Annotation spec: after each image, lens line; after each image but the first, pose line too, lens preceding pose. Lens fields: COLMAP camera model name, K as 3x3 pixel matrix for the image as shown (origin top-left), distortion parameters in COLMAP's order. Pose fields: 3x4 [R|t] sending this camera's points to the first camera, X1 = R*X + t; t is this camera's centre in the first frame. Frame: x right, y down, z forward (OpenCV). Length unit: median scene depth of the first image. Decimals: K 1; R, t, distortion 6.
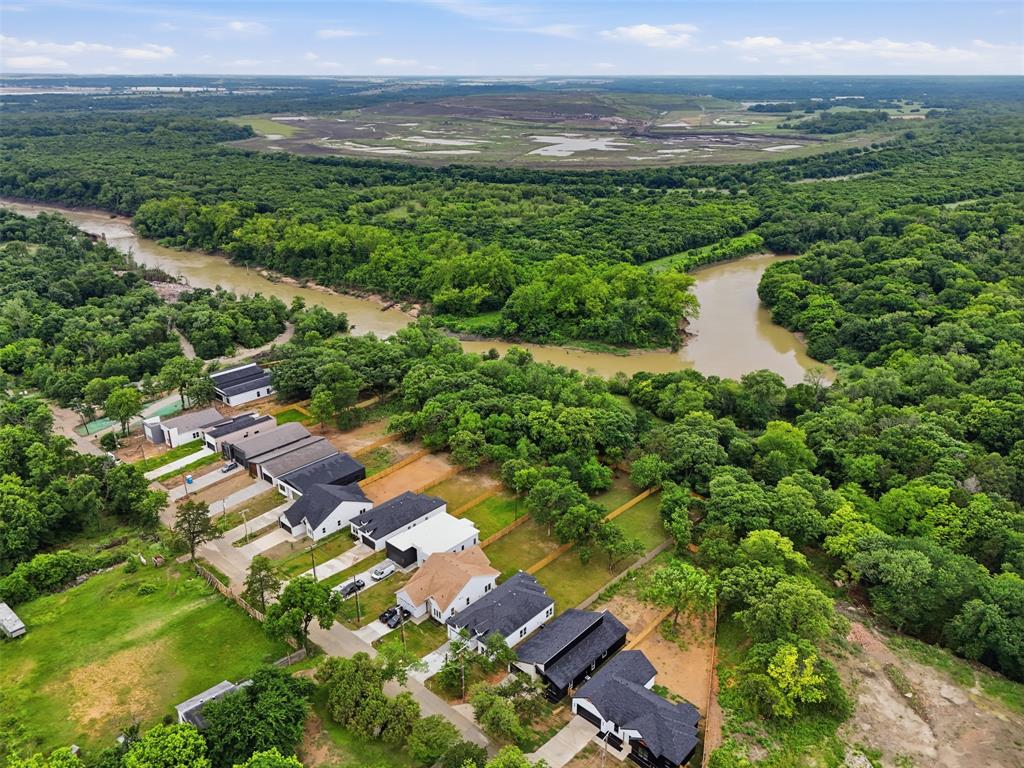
lens RADIAL K [[746.0, 0, 512.0], [0, 746.0, 384.0], [0, 0, 1]] dist [0.095999, -0.089620]
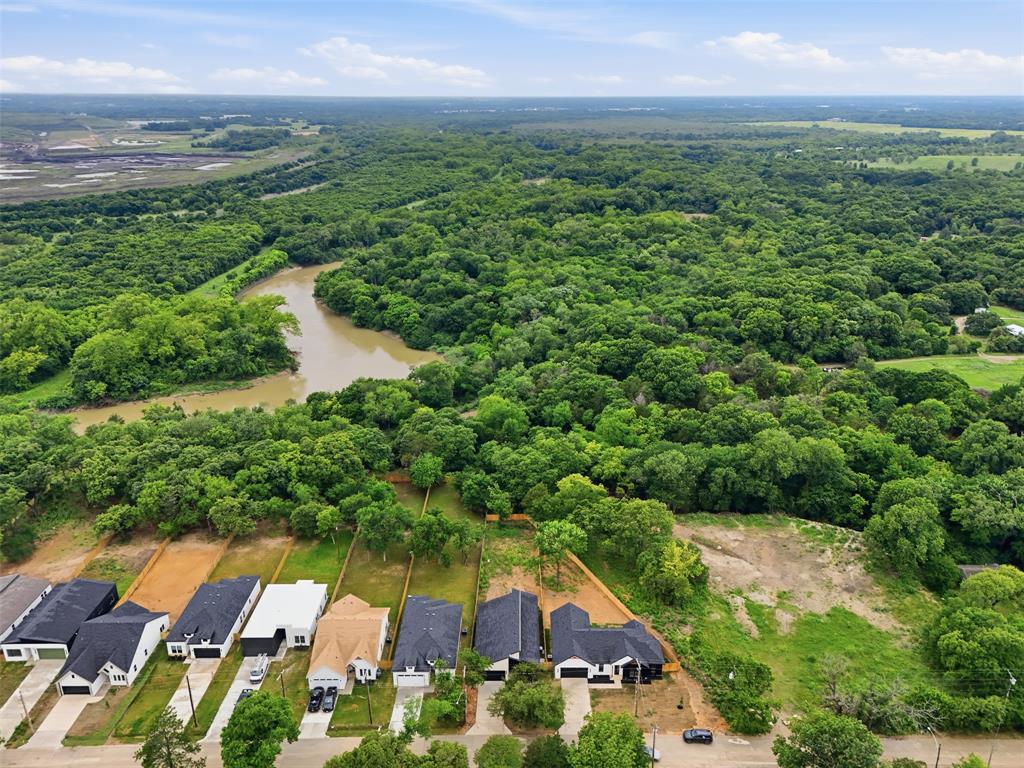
lens RADIAL K [[756.1, 0, 507.8], [0, 756.1, 386.2], [0, 0, 1]] dist [0.095418, -0.104787]
pose [[0.741928, -0.242261, 0.625181, -0.271213], [0.256185, 0.964121, 0.069577, -0.030560], [-0.619606, 0.108541, 0.777372, 0.073275]]
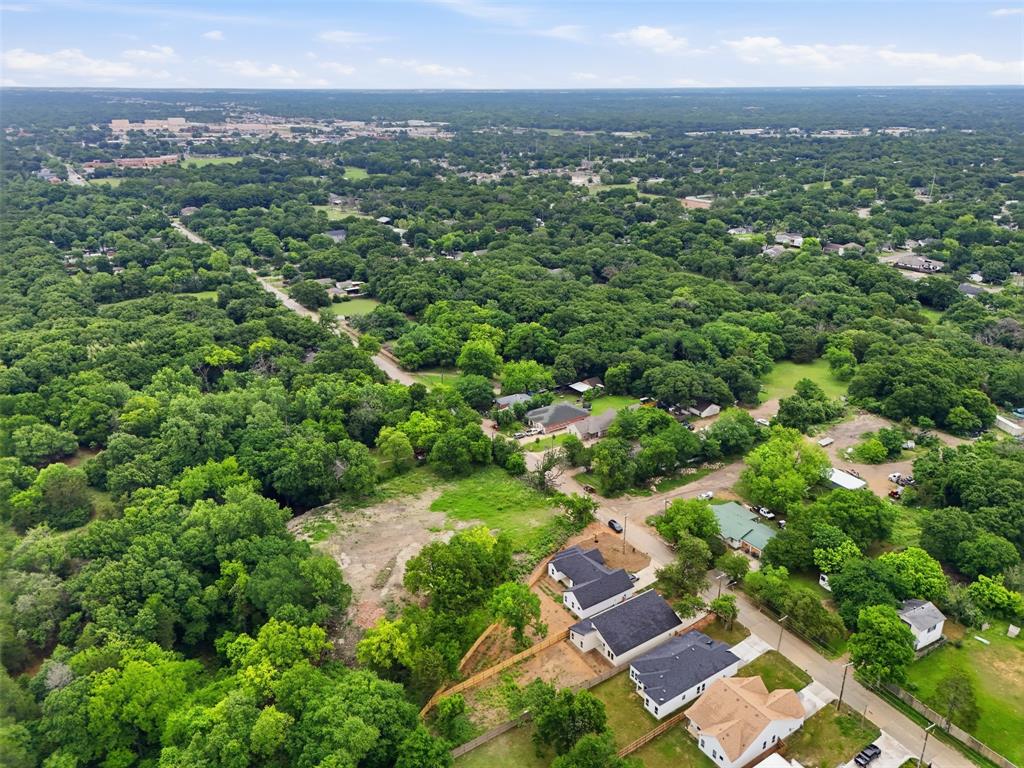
lens RADIAL K [[756.1, 0, 507.8], [0, 756.1, 386.2], [0, 0, 1]] dist [0.095418, -0.104787]
pose [[-0.974218, -0.077885, 0.211739, 0.020525], [0.089290, 0.728783, 0.678898, -0.379335], [-0.207187, 0.680301, -0.703039, 0.854954]]
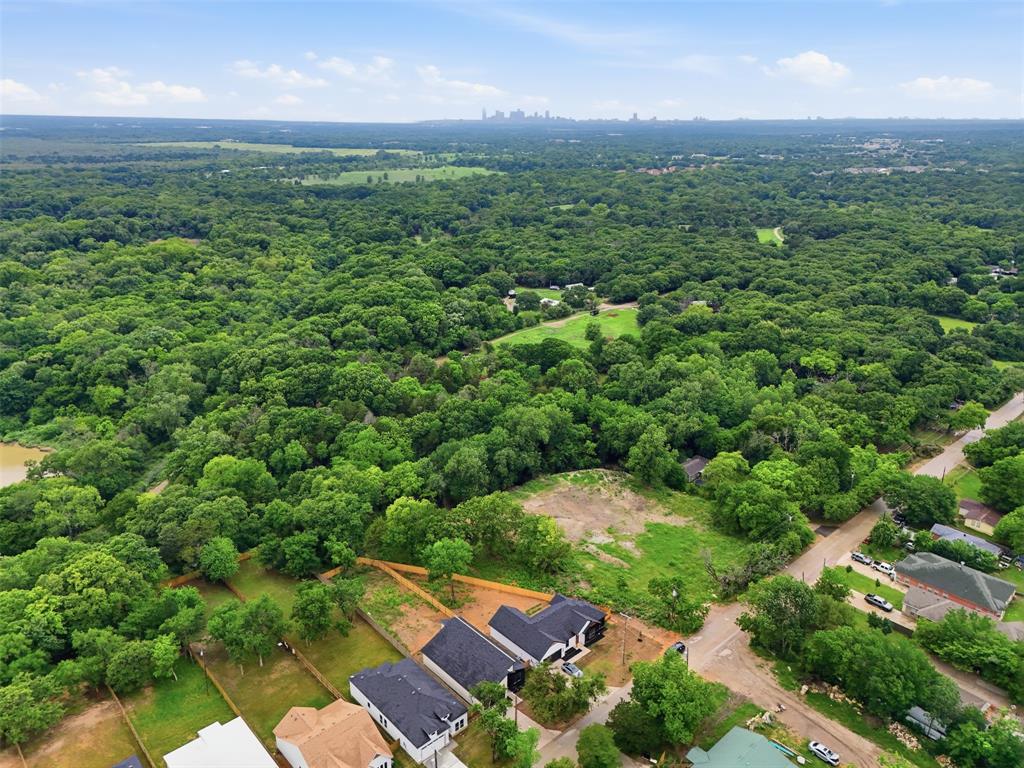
lens RADIAL K [[756.1, 0, 507.8], [0, 756.1, 386.2], [0, 0, 1]] dist [0.095418, -0.104787]
pose [[0.087390, -0.334083, 0.938484, -0.418238], [0.373400, 0.884388, 0.280055, -0.138162], [-0.923545, 0.325955, 0.202033, 0.332000]]
